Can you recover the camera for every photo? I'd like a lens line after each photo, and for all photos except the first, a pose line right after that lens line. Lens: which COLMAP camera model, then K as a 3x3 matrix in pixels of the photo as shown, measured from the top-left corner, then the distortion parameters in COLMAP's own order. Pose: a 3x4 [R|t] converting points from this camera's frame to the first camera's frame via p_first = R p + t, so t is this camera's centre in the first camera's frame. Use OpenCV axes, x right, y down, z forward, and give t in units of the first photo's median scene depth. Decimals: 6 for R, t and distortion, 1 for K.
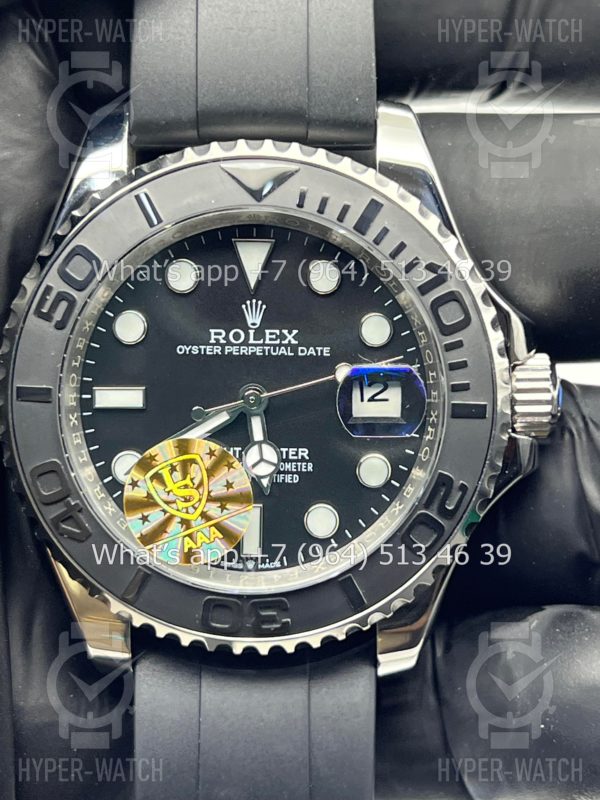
lens RADIAL K [[1805.5, 0, 300.0], [0, 1805.5, 400.0], [0, 0, 1]] dist [0.171132, 0.012858]
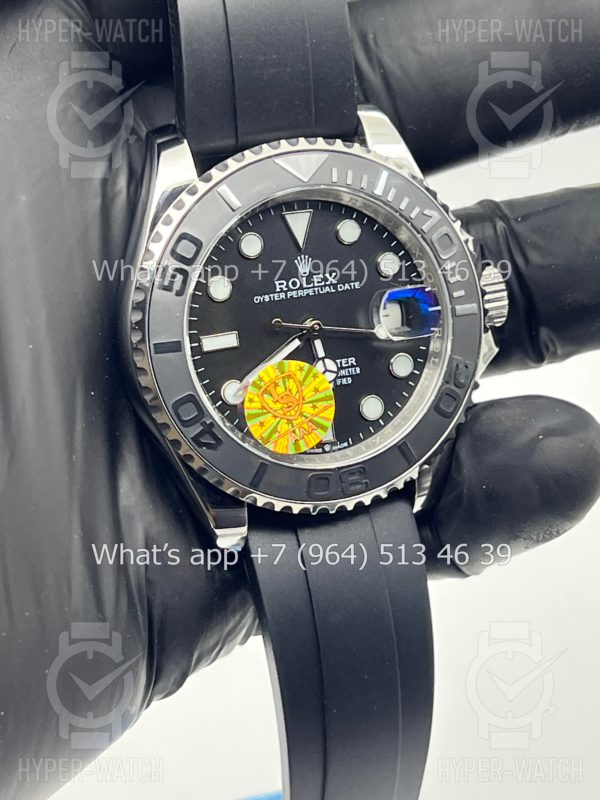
lens RADIAL K [[1779.0, 0, 300.0], [0, 1779.0, 400.0], [0, 0, 1]] dist [0.101651, 0.436885]
pose [[0.937453, -0.164146, 0.306981, -0.457653], [0.164534, 0.986059, 0.024808, 0.018632], [-0.306774, 0.027252, 0.951392, -0.276095]]
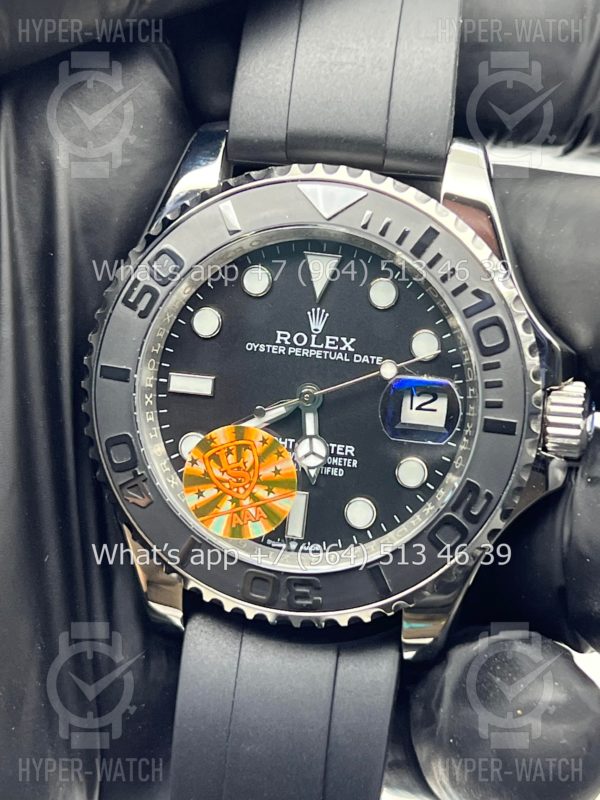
lens RADIAL K [[1805.5, 0, 300.0], [0, 1805.5, 400.0], [0, 0, 1]] dist [0.171132, 0.012858]
pose [[0.987951, 0.098370, -0.119486, 0.101173], [-0.098981, 0.995089, 0.000825, 0.000970], [0.118981, 0.011012, 0.992836, -0.101466]]
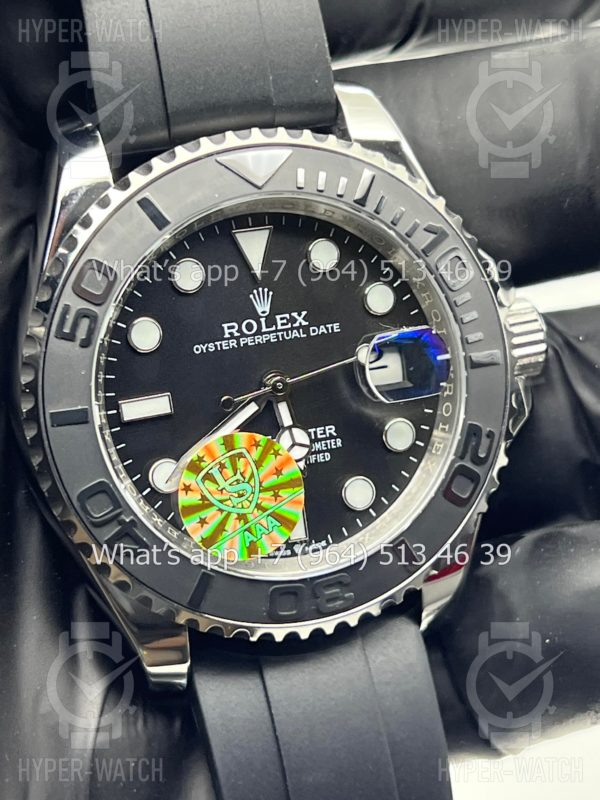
lens RADIAL K [[1779.0, 0, 300.0], [0, 1779.0, 400.0], [0, 0, 1]] dist [0.101651, 0.436885]
pose [[0.949314, -0.171328, 0.263533, -0.275632], [0.175165, 0.984497, 0.009051, 0.000666], [-0.260998, 0.037569, 0.964608, 0.041837]]
